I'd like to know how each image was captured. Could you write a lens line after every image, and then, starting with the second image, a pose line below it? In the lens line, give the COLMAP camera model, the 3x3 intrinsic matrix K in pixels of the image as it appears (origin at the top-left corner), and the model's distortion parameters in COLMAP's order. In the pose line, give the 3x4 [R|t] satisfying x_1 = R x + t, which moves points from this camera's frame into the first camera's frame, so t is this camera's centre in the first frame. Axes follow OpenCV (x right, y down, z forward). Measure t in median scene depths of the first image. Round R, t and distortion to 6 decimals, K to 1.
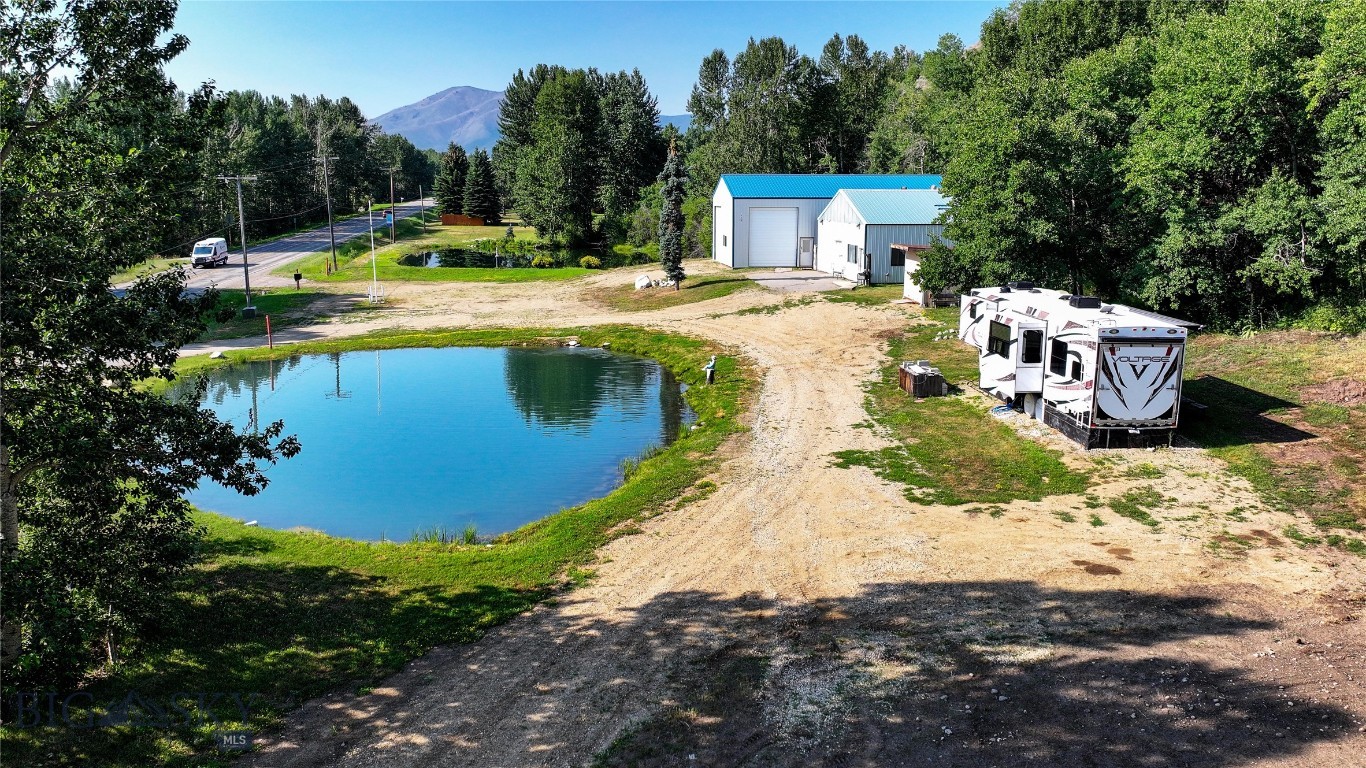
lens RADIAL K [[1108.2, 0, 678.2], [0, 1108.2, 384.3], [0, 0, 1]] dist [0.014440, -0.020447]
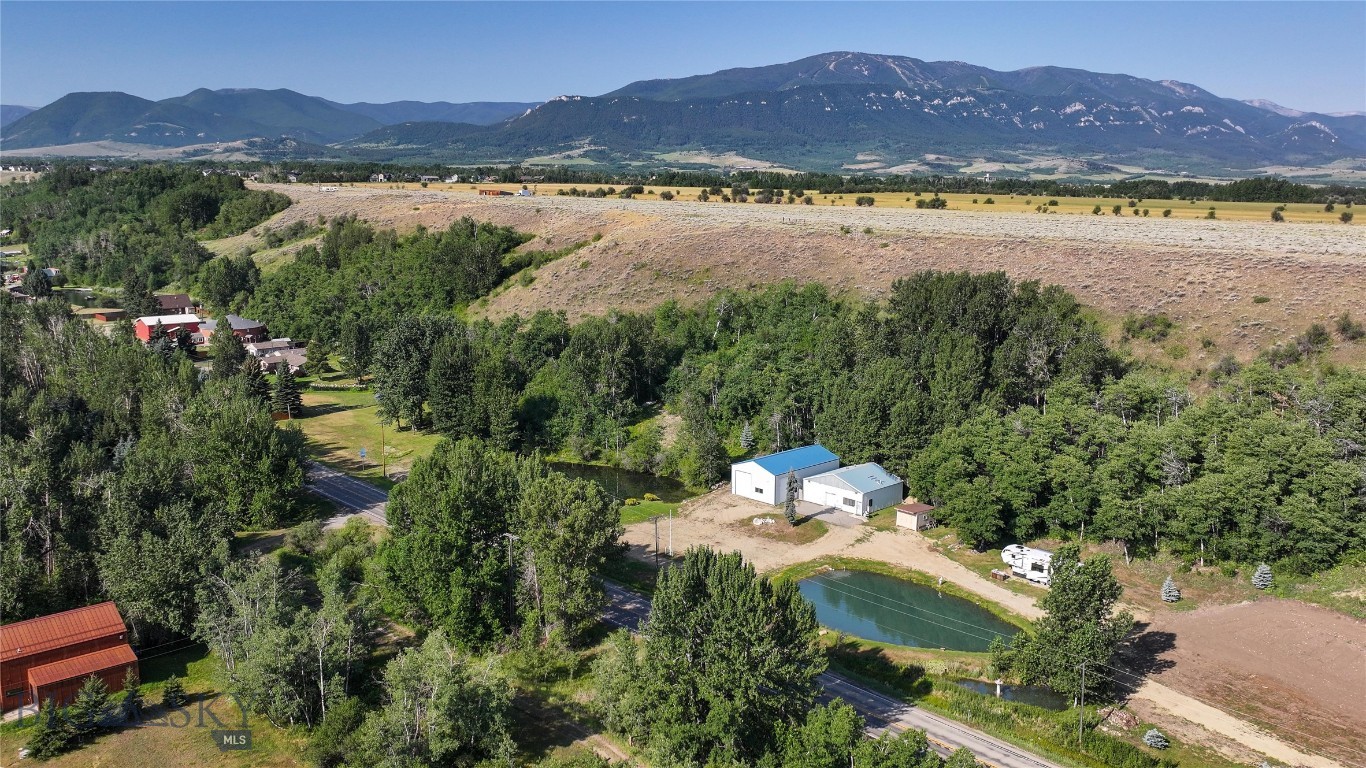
lens RADIAL K [[1108.4, 0, 680.1], [0, 1108.4, 382.4], [0, 0, 1]] dist [0.004587, -0.004334]
pose [[0.791907, -0.105708, 0.601423, -1.154481], [0.102833, 0.993922, 0.039292, -0.372468], [-0.601921, 0.030731, 0.797964, -0.554467]]
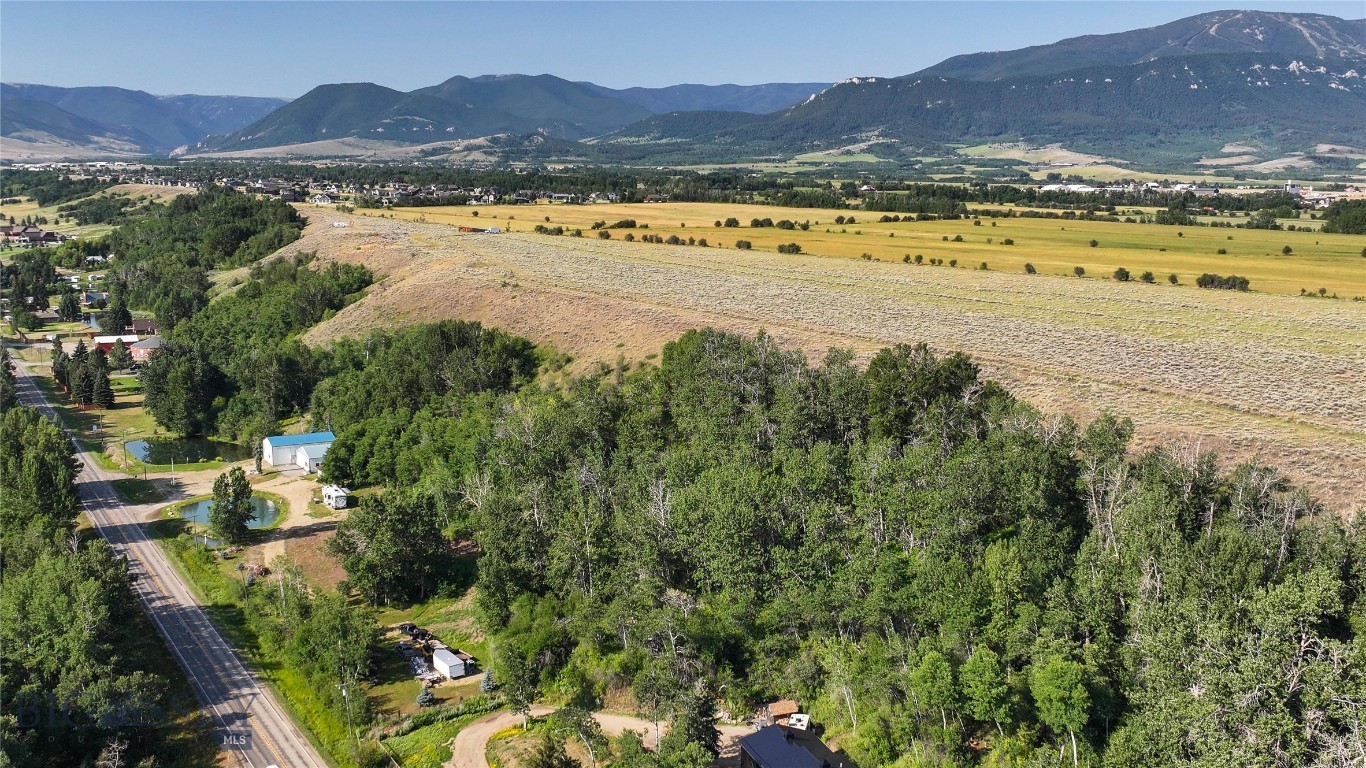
lens RADIAL K [[1379.2, 0, 680.4], [0, 1379.2, 378.8], [0, 0, 1]] dist [0.005764, 0.000000]
pose [[0.918548, -0.057902, 0.391046, -0.382018], [0.069565, 0.997454, -0.015713, -0.179947], [-0.389141, 0.041636, 0.920237, -2.958492]]
